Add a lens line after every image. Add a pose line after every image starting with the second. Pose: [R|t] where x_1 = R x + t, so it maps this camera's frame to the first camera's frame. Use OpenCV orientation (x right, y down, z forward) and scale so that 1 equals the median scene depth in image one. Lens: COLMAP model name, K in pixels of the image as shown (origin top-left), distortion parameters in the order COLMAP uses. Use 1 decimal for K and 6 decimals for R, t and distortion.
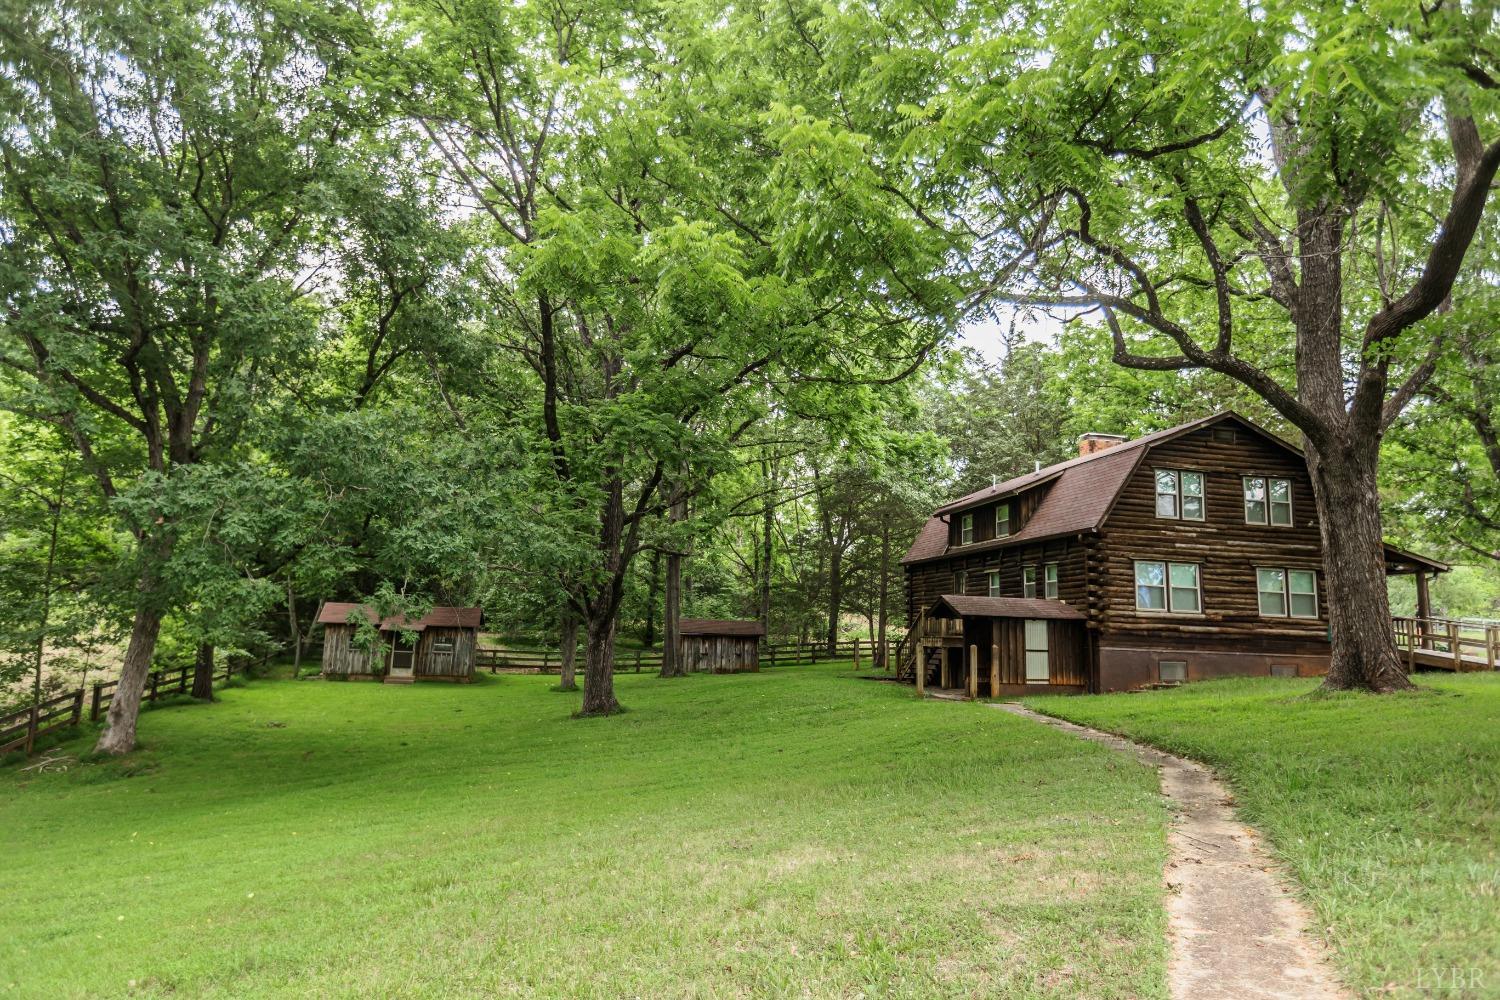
lens RADIAL K [[971.5, 0, 751.1], [0, 971.5, 497.2], [0, 0, 1]] dist [0.007056, 0.003647]
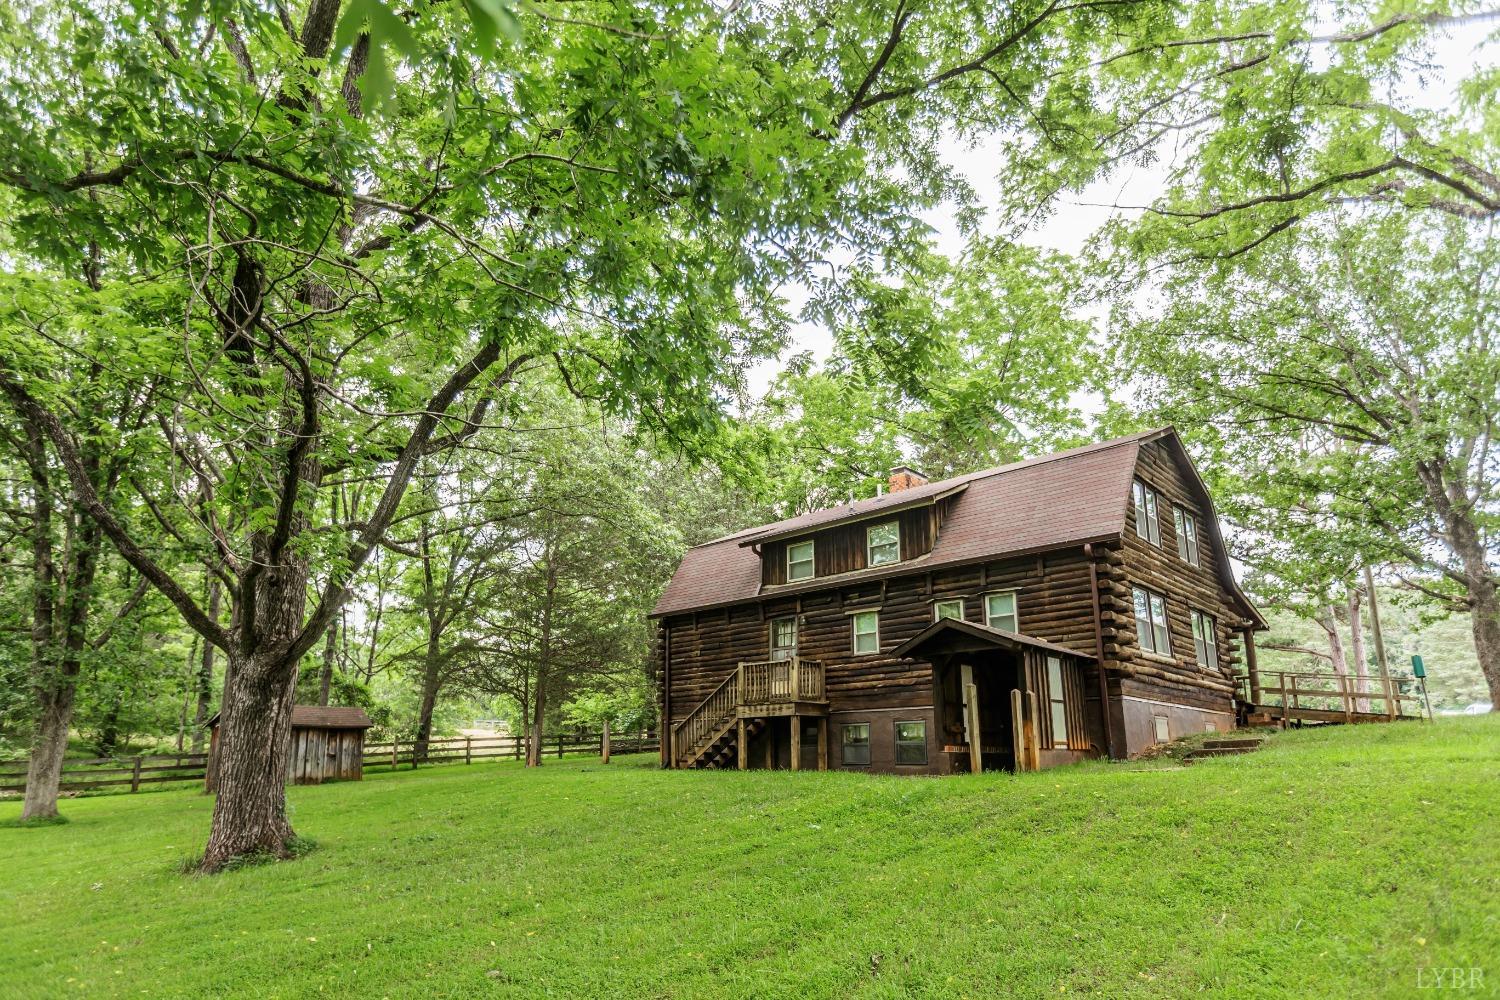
lens RADIAL K [[873.5, 0, 748.3], [0, 873.5, 510.3], [0, 0, 1]] dist [-0.000201, 0.000139]
pose [[0.822703, 0.128016, 0.553870, -0.169927], [-0.053686, 0.987456, -0.148486, 0.085257], [-0.565931, 0.092425, 0.819256, 0.401078]]
